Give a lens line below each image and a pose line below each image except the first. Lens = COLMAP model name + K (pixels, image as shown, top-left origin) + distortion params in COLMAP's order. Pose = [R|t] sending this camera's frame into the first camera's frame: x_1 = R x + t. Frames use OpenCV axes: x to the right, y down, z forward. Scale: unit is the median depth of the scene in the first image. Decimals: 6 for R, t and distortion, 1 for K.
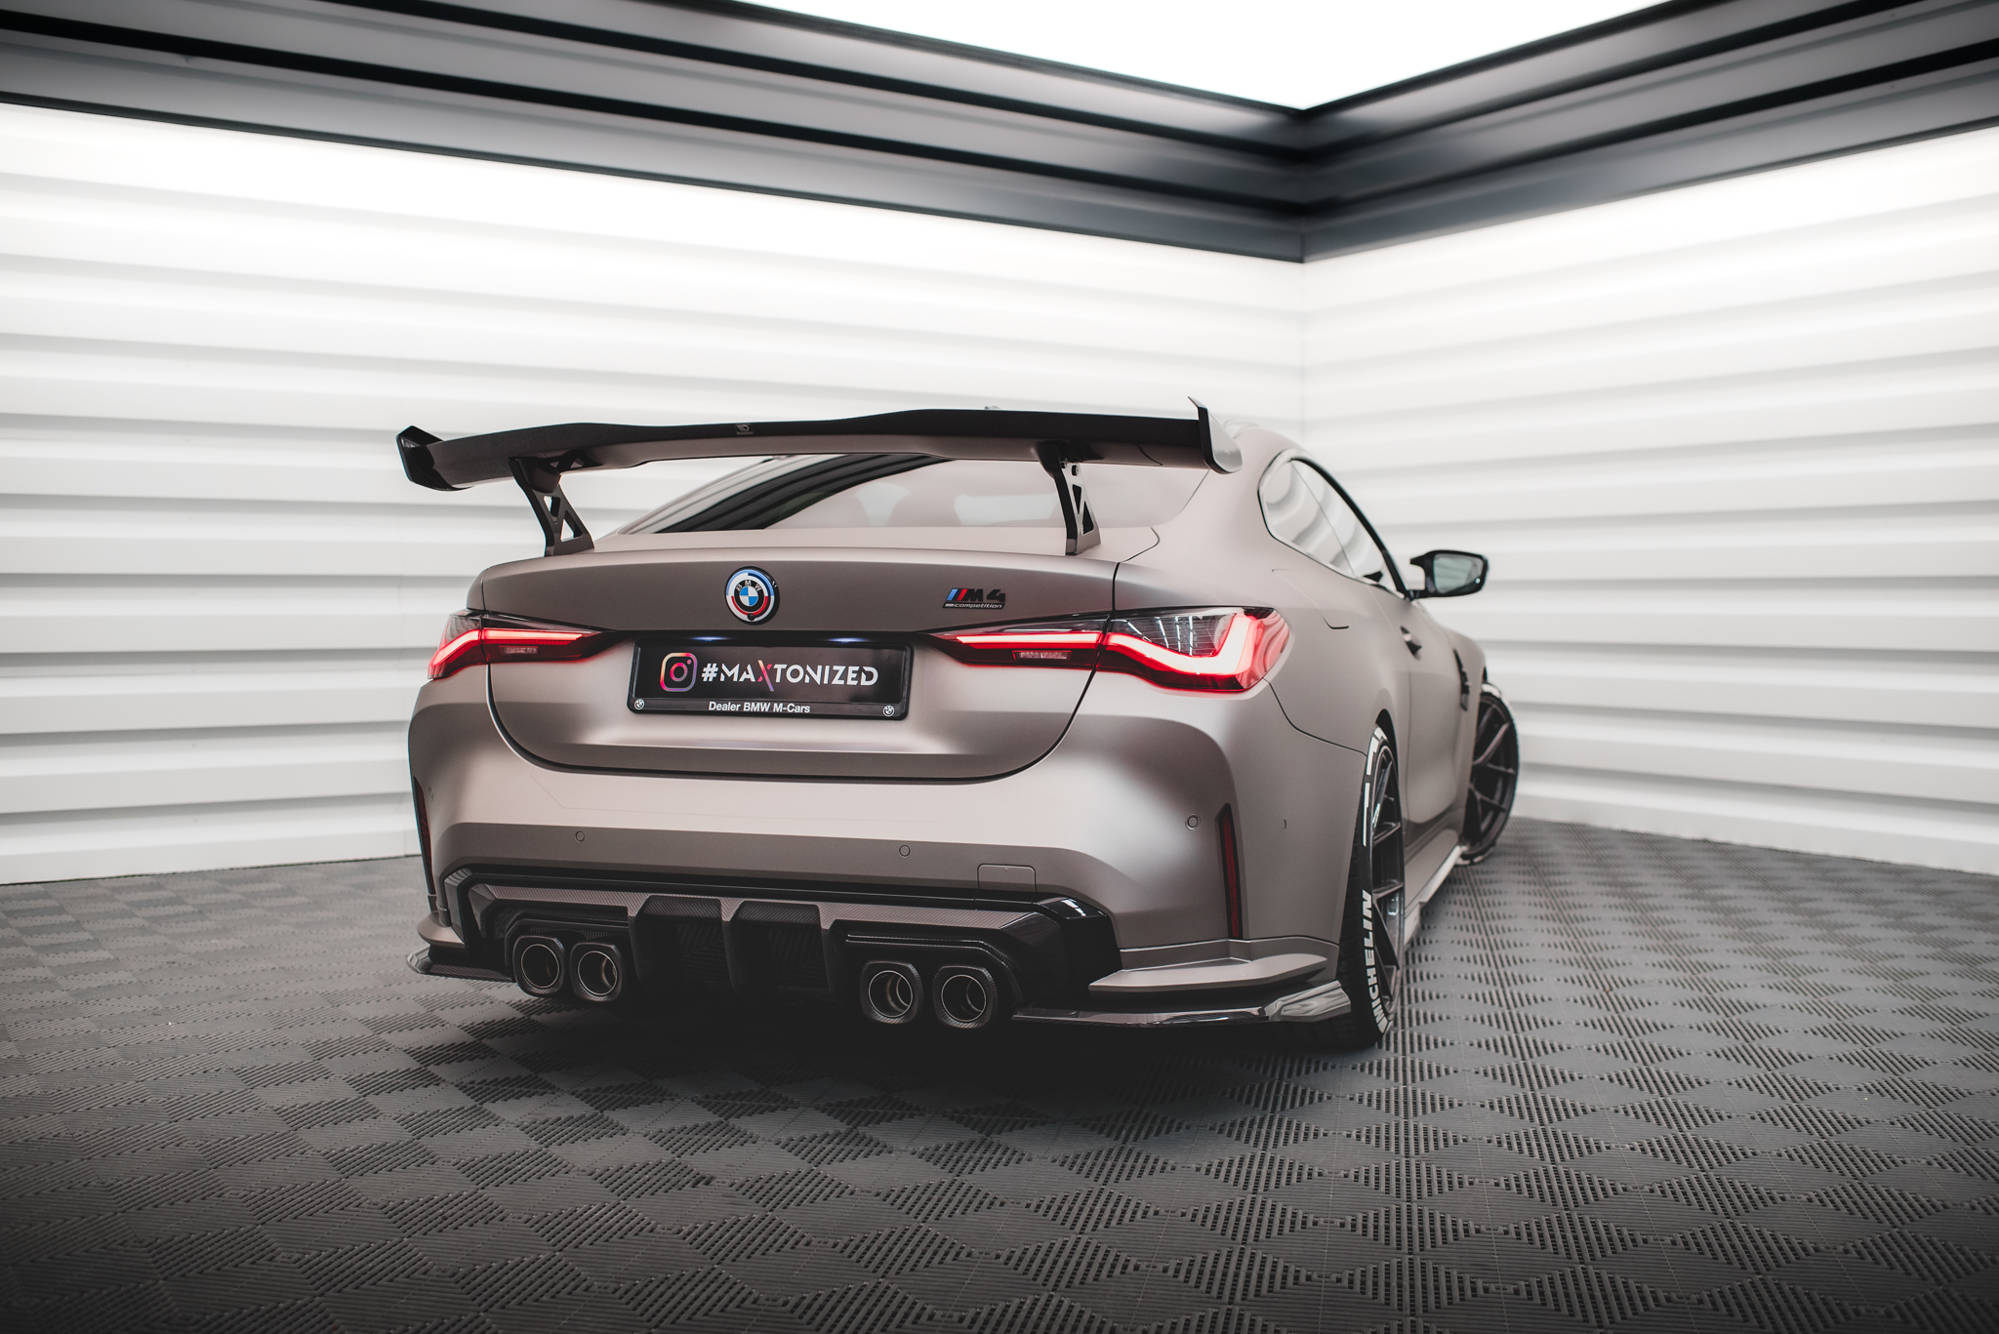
lens RADIAL K [[1942.4, 0, 999.5], [0, 1942.4, 667.0], [0, 0, 1]] dist [-0.124505, 0.319667]
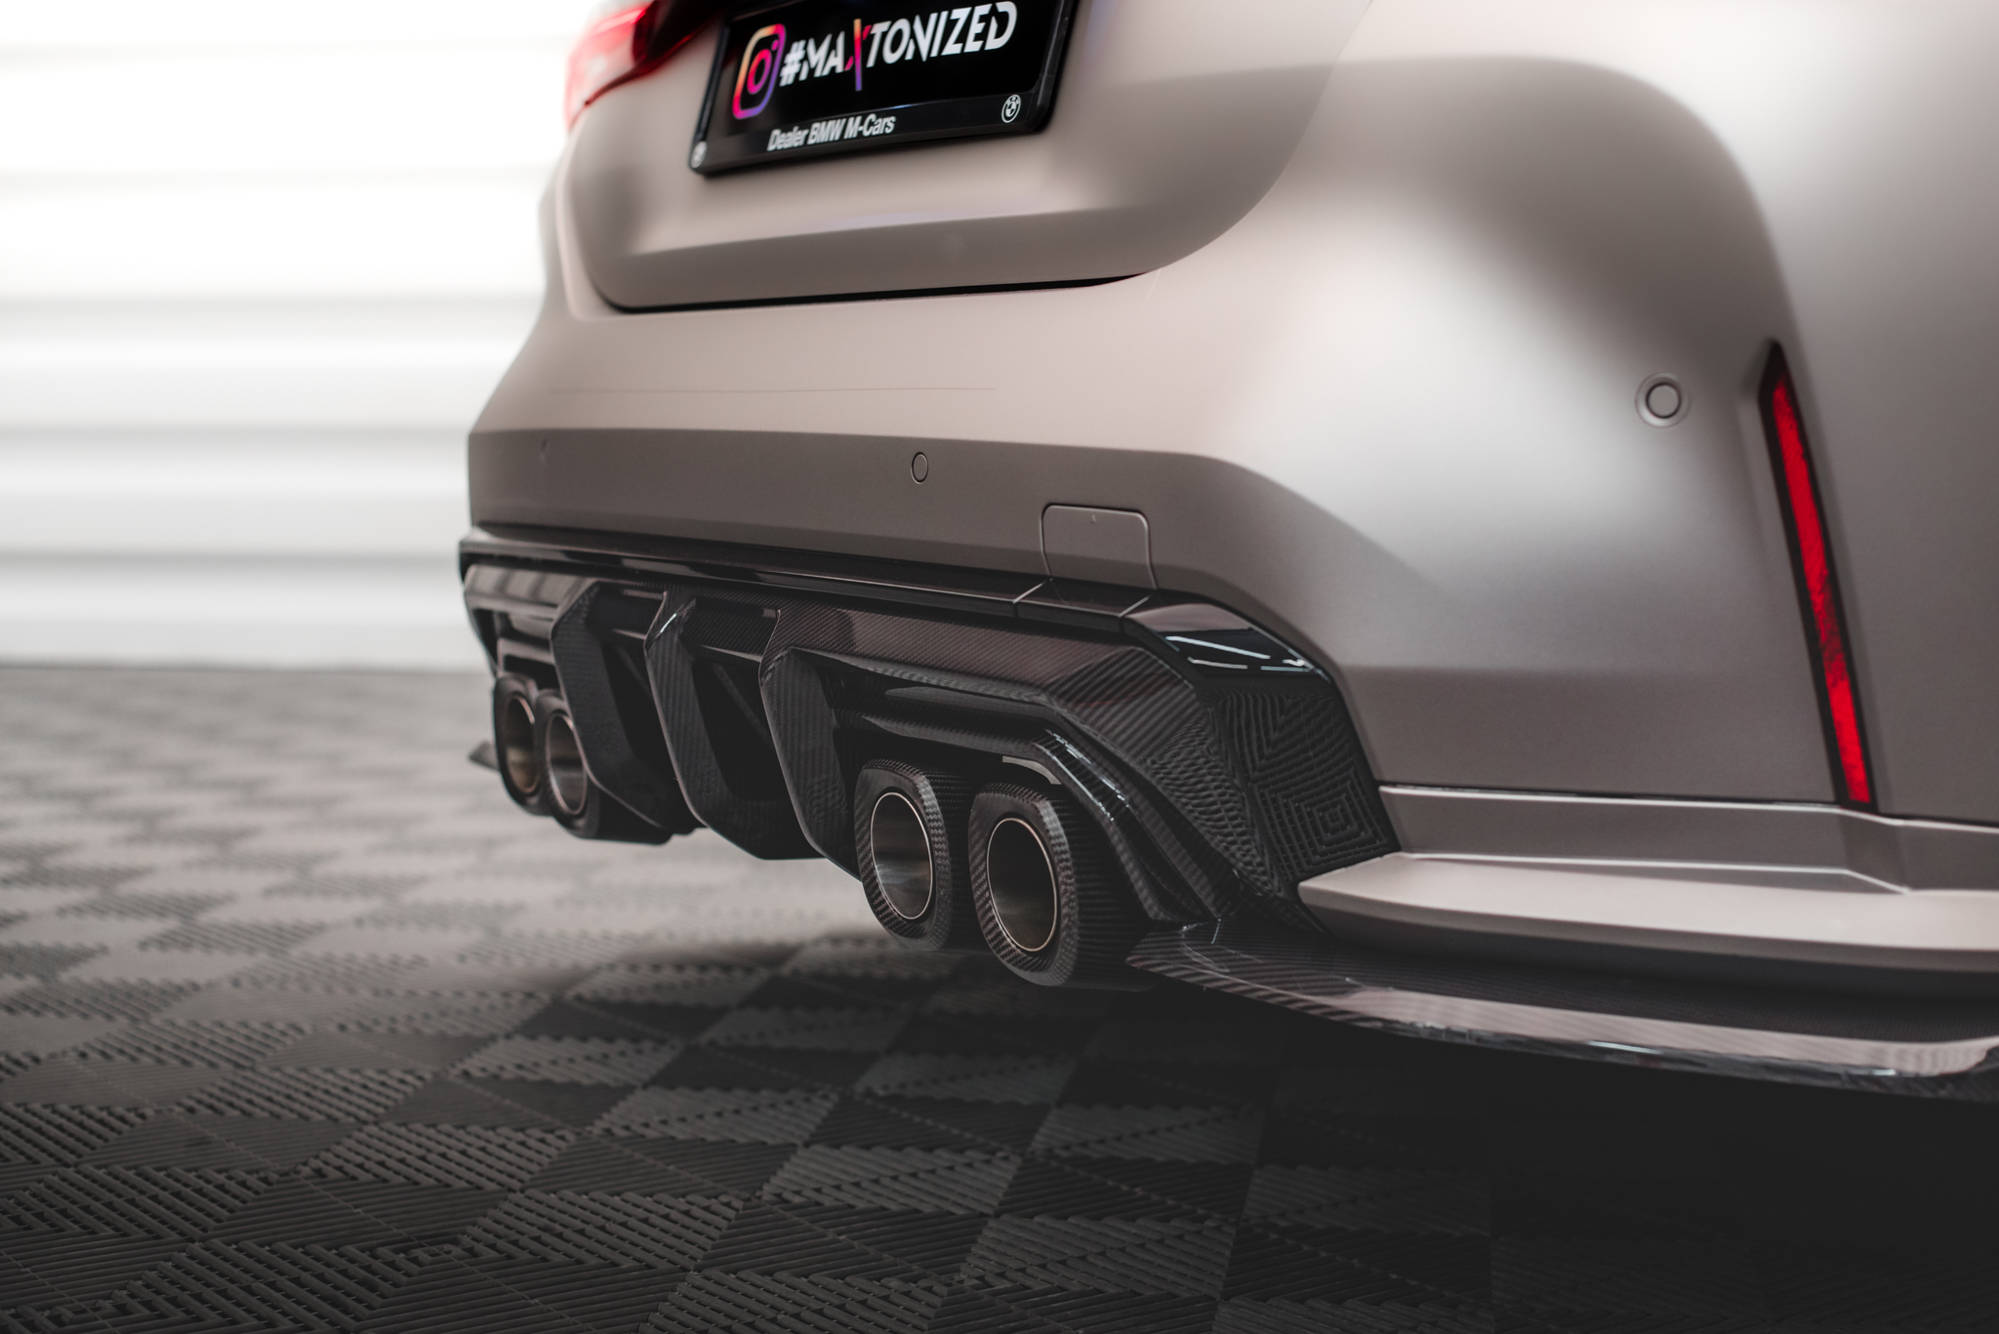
lens RADIAL K [[3069.0, 0, 999.5], [0, 3069.0, 667.0], [0, 0, 1]] dist [-0.099847, 0.029747]
pose [[0.742816, 0.061631, -0.666653, 0.333936], [-0.027774, 0.997733, 0.061292, 0.092314], [0.668919, -0.027013, 0.742844, 0.553539]]
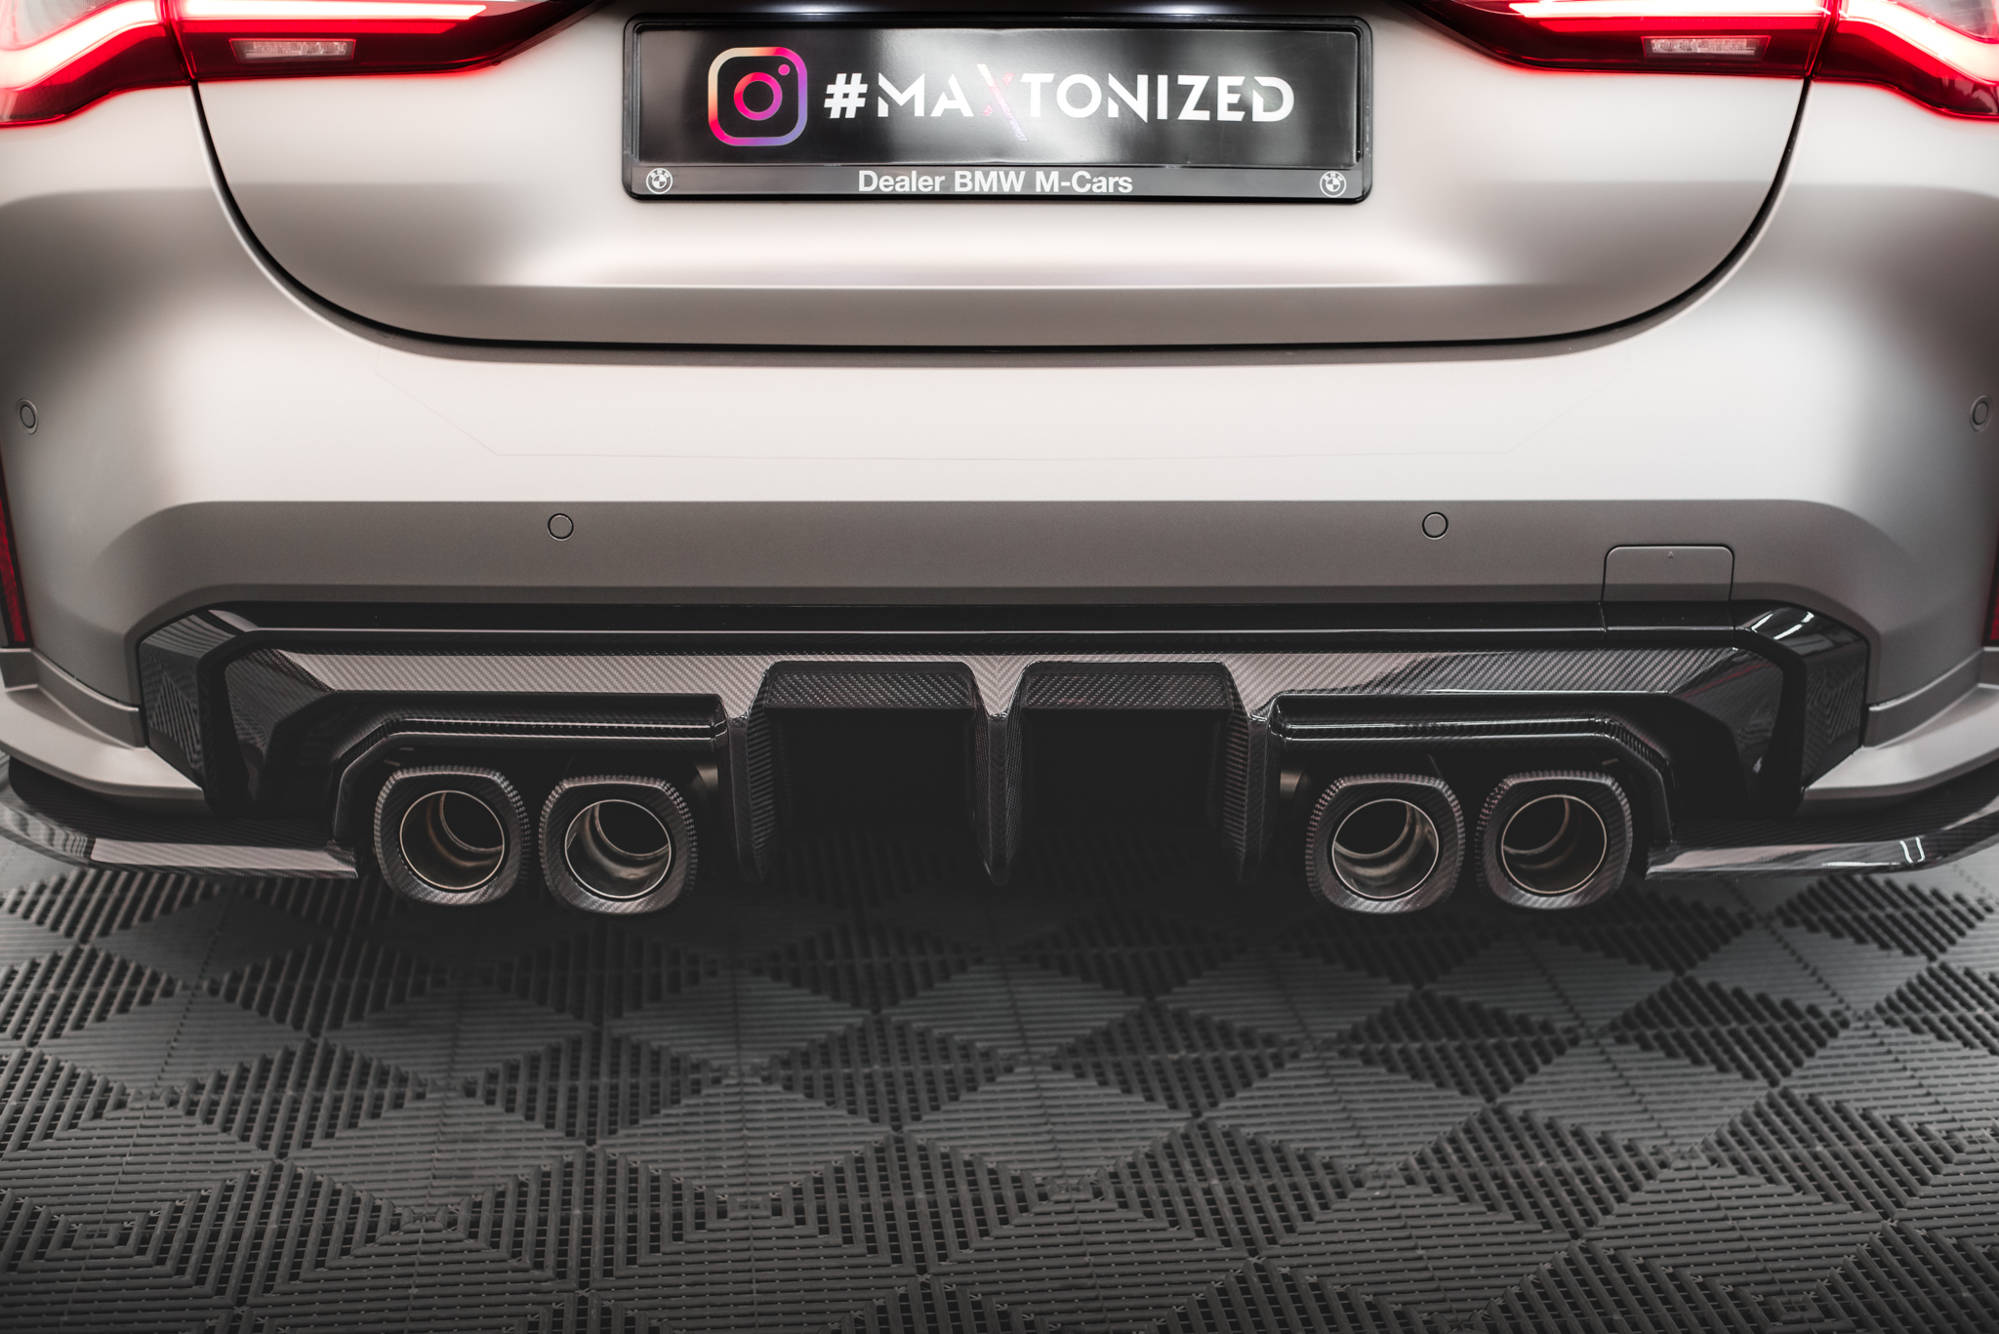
lens RADIAL K [[2956.2, 0, 999.5], [0, 2956.2, 667.0], [0, 0, 1]] dist [-0.101452, -0.007902]
pose [[0.952776, -0.087132, 0.290905, -0.314161], [0.013410, 0.969091, 0.246340, -0.033146], [-0.303378, -0.230806, 0.924495, 0.407968]]
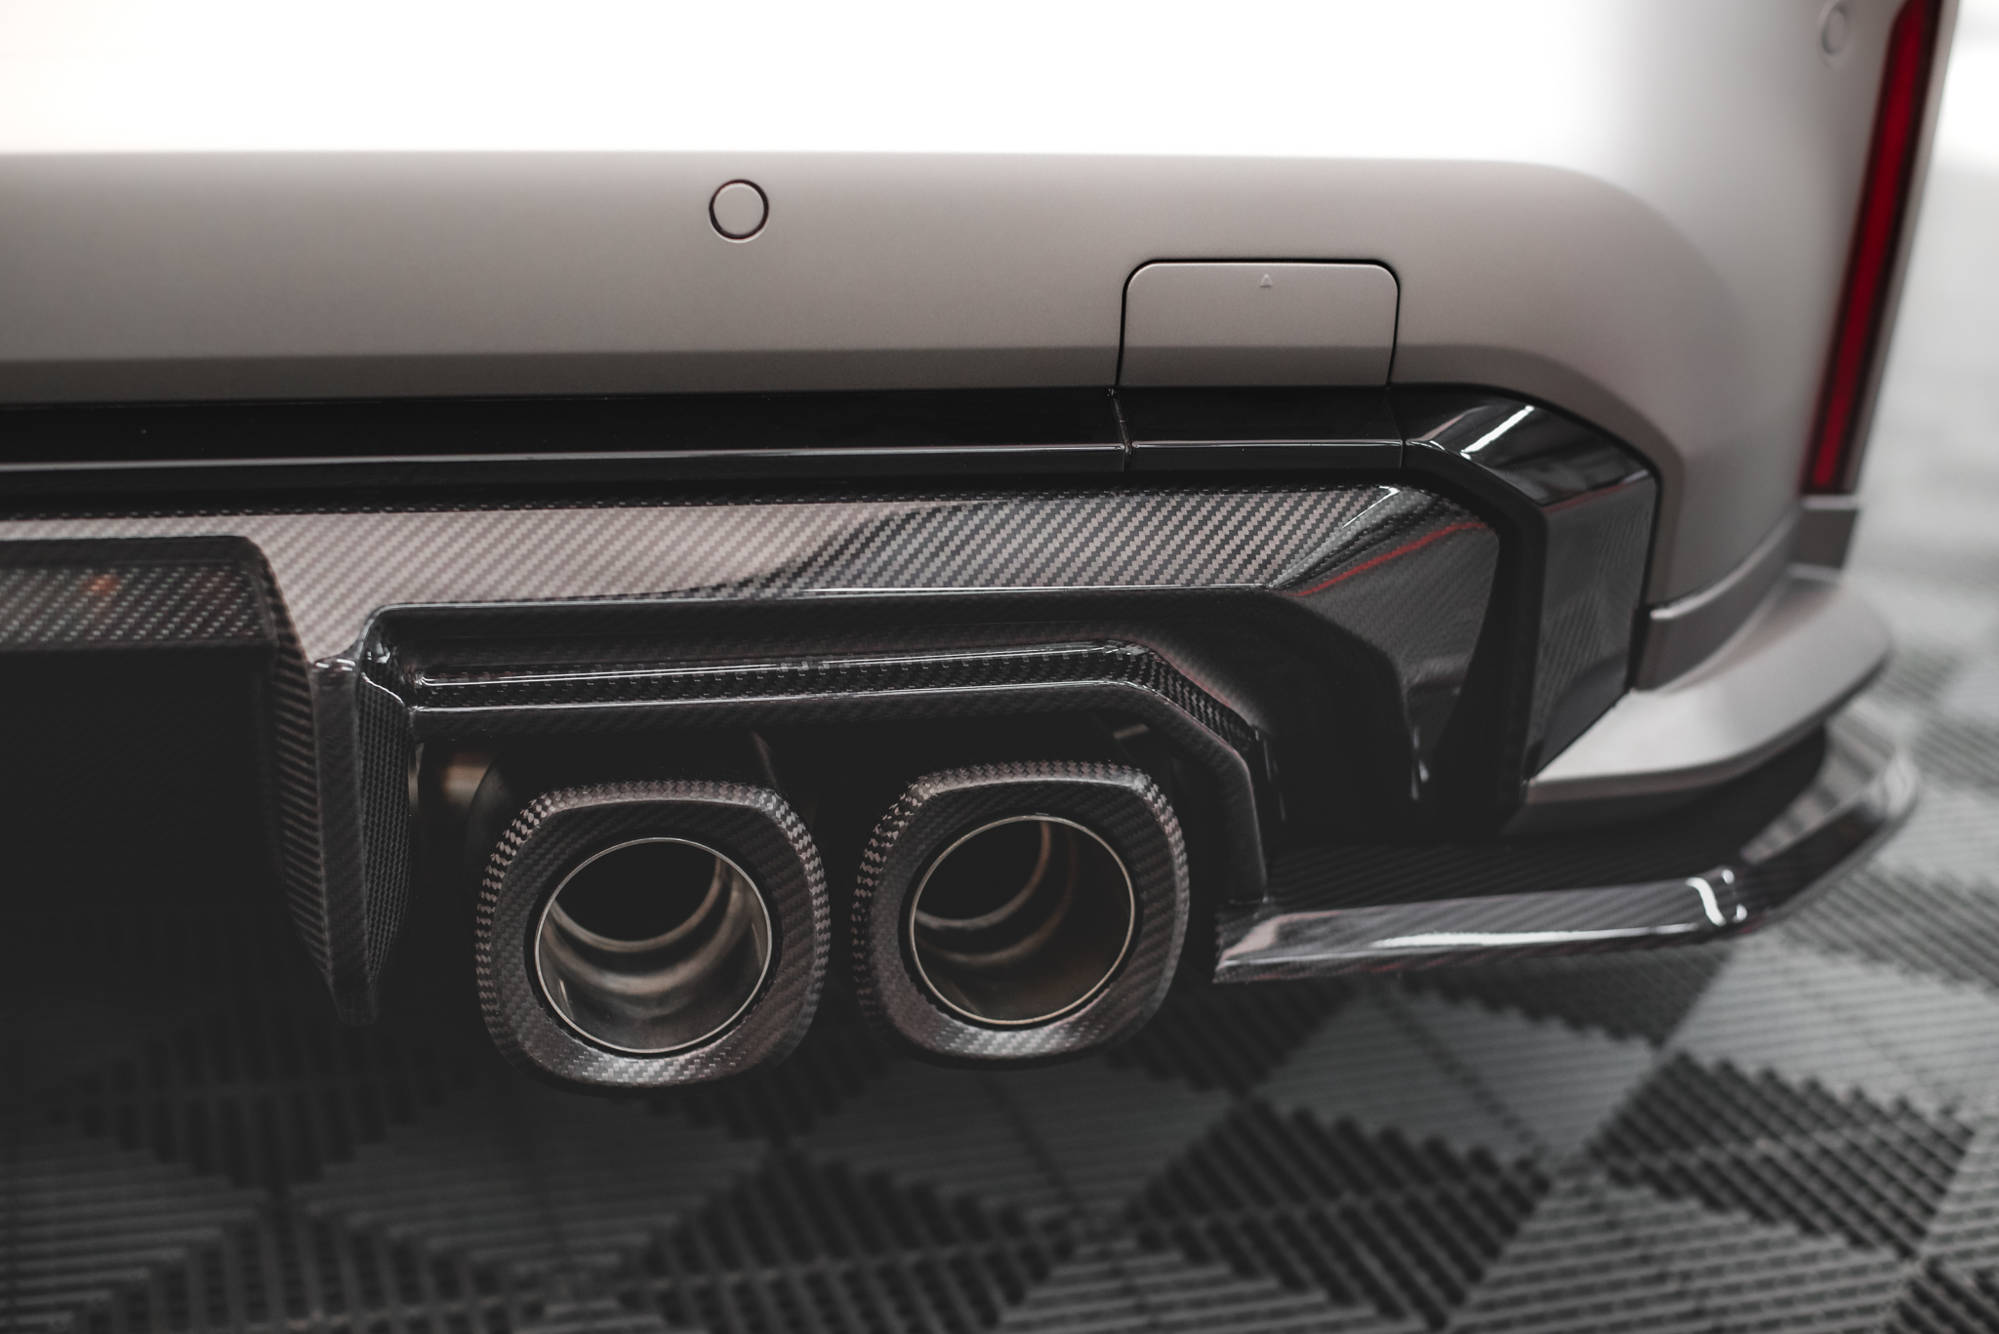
lens RADIAL K [[3069.0, 0, 999.5], [0, 3069.0, 667.0], [0, 0, 1]] dist [-0.099847, 0.029747]
pose [[0.880260, -0.115771, 0.460152, -0.157887], [-0.012481, 0.963793, 0.266360, 0.056576], [-0.474328, -0.240210, 0.846943, 0.699607]]
